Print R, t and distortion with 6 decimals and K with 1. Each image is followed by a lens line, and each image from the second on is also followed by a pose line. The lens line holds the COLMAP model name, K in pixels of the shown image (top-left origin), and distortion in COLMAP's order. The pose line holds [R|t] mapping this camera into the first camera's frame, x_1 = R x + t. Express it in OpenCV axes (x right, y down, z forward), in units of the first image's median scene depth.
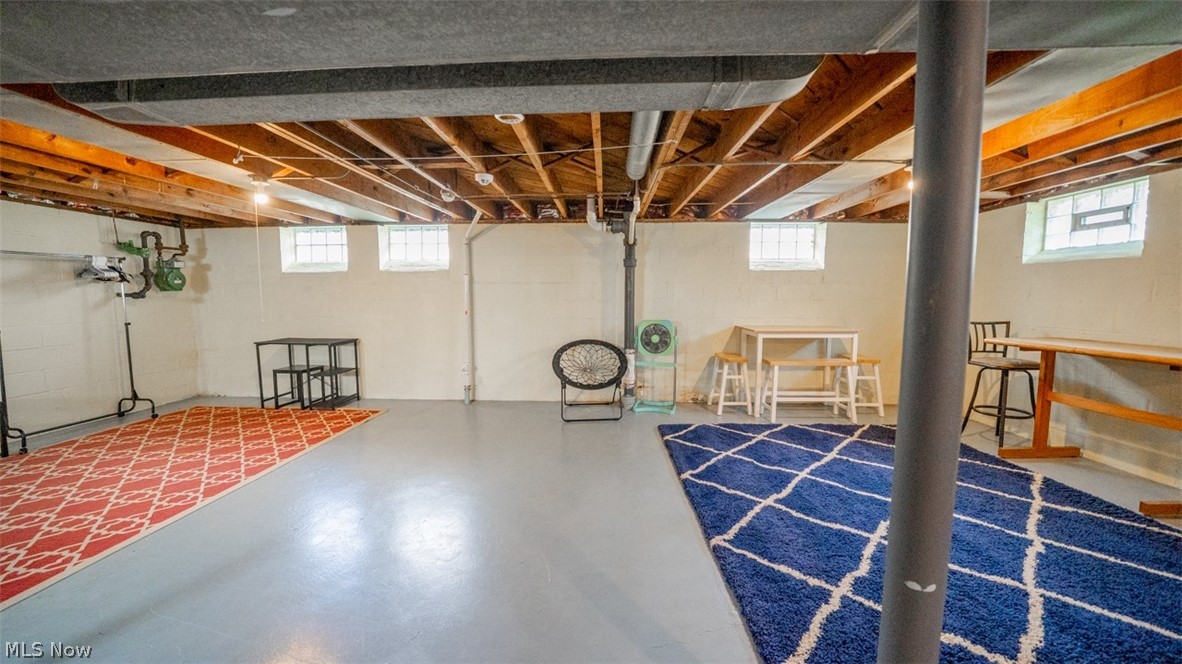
lens RADIAL K [[410.8, 0, 588.6], [0, 410.8, 331.5], [0, 0, 1]] dist [-0.027159, 0.002917]
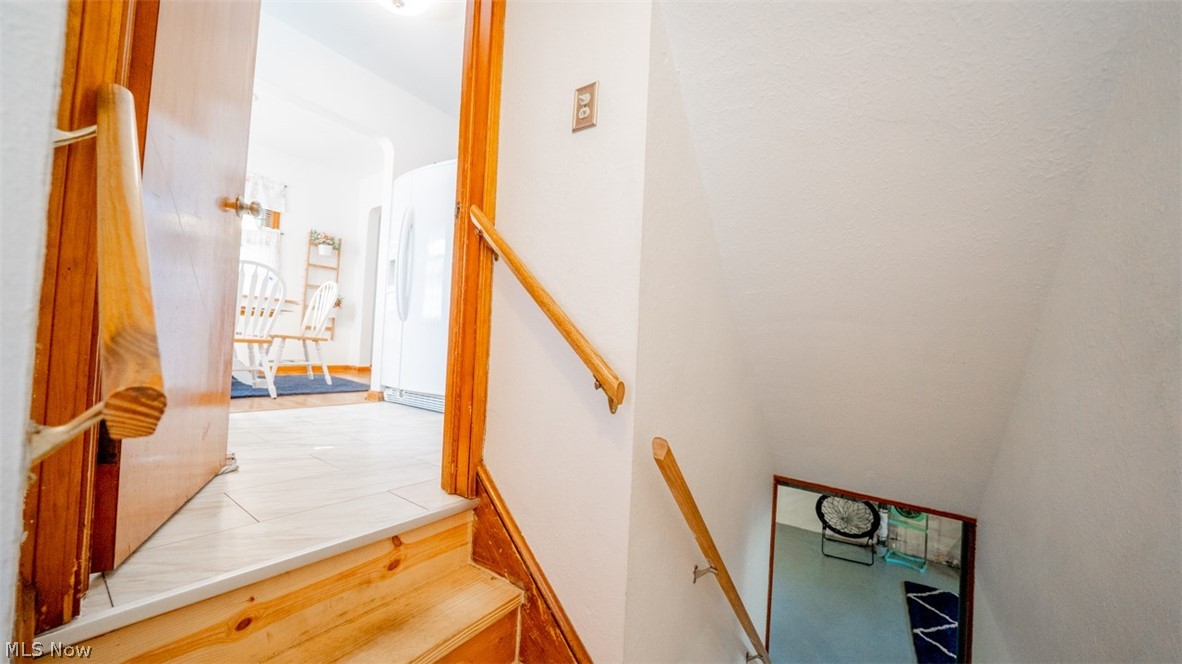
lens RADIAL K [[410.8, 0, 590.7], [0, 410.8, 335.1], [0, 0, 1]] dist [-0.027159, 0.002917]
pose [[0.844198, 0.021672, -0.535593, -0.007986], [-0.087700, 0.991303, -0.098121, -0.297549], [0.528808, 0.129805, 0.838756, -0.627106]]
